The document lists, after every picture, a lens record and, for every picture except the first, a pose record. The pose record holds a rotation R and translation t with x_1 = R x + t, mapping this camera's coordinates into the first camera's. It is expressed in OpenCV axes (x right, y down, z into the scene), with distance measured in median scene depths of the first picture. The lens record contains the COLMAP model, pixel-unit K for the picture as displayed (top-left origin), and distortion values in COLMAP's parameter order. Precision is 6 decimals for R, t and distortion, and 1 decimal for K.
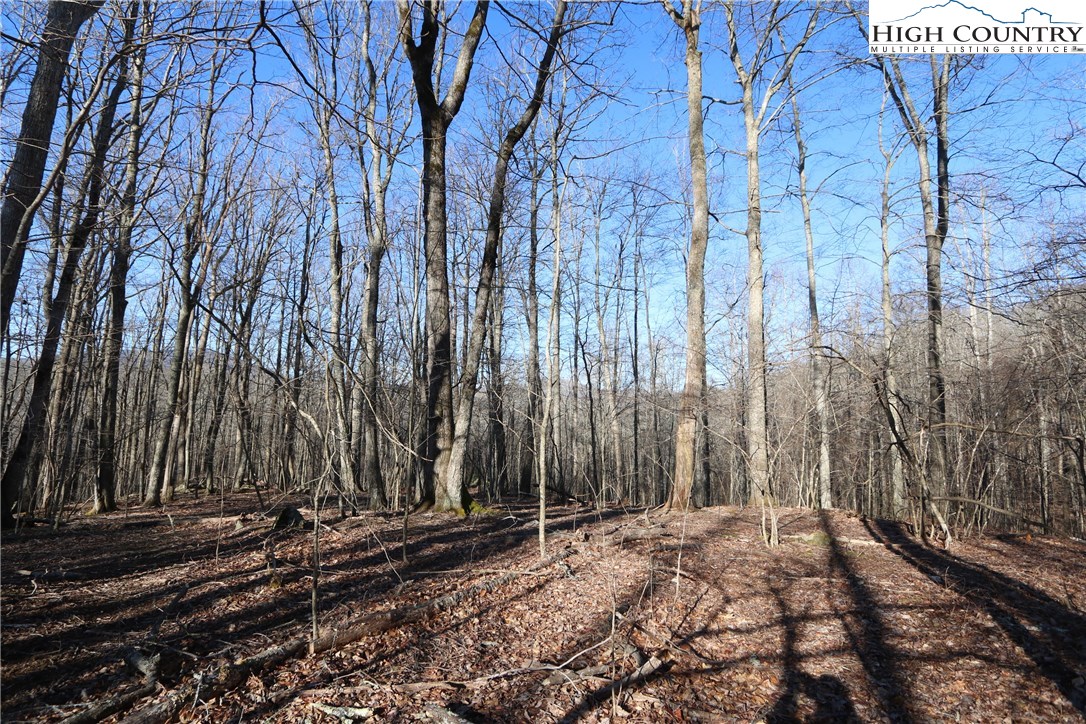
lens RADIAL K [[504.3, 0, 534.8], [0, 504.3, 356.2], [0, 0, 1]] dist [-0.011433, 0.002038]
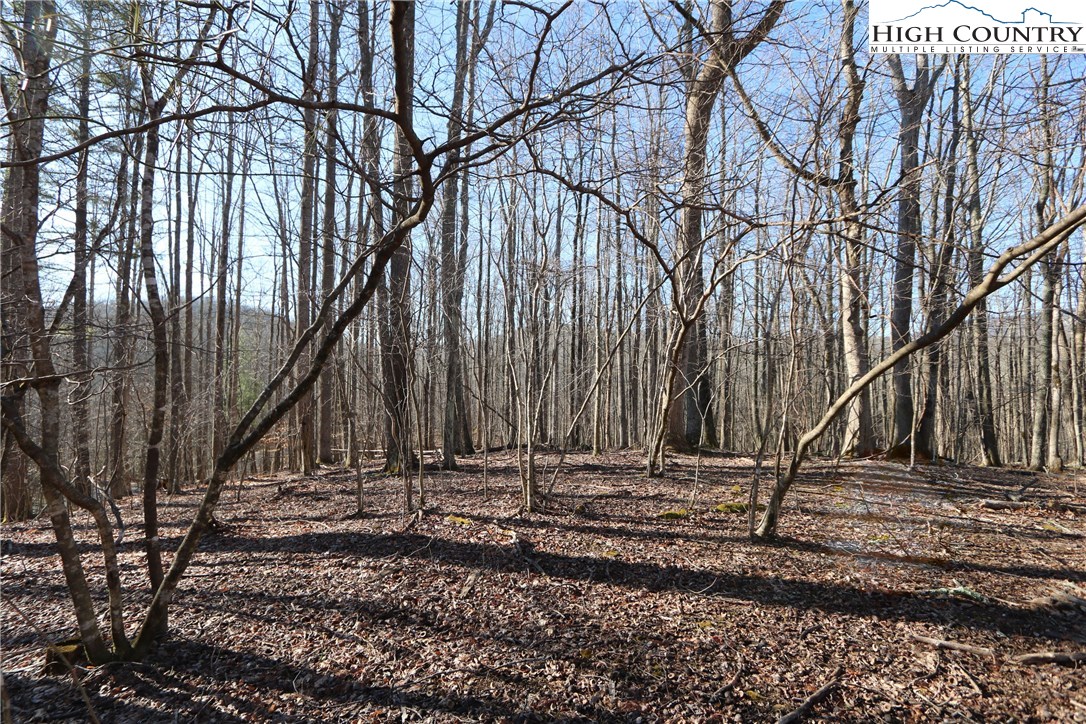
lens RADIAL K [[509.4, 0, 513.3], [0, 509.4, 358.4], [0, 0, 1]] dist [-0.011720, 0.000531]
pose [[0.116955, -0.051963, -0.991777, 0.199293], [0.111984, 0.992951, -0.038819, -0.028974], [0.986803, -0.106523, 0.121949, -0.231229]]
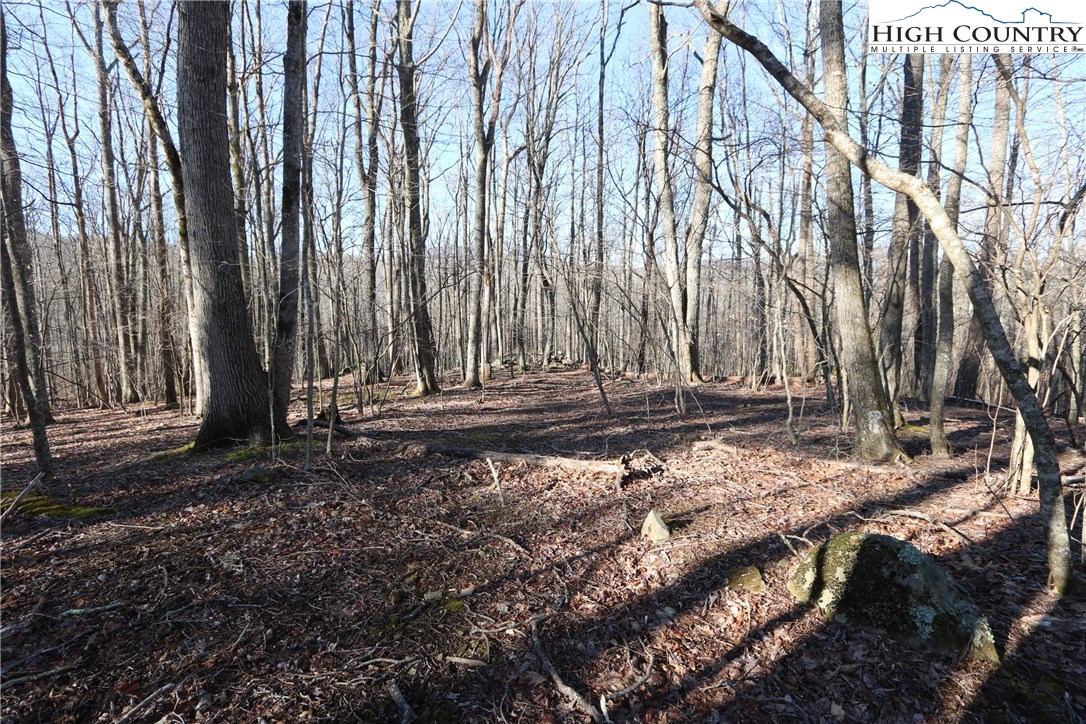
lens RADIAL K [[504.3, 0, 534.8], [0, 504.3, 356.2], [0, 0, 1]] dist [-0.011433, 0.002038]
pose [[0.866532, 0.039697, -0.497541, -0.231825], [0.079149, 0.973290, 0.215503, 0.064211], [0.492806, -0.226120, 0.840245, 0.323634]]
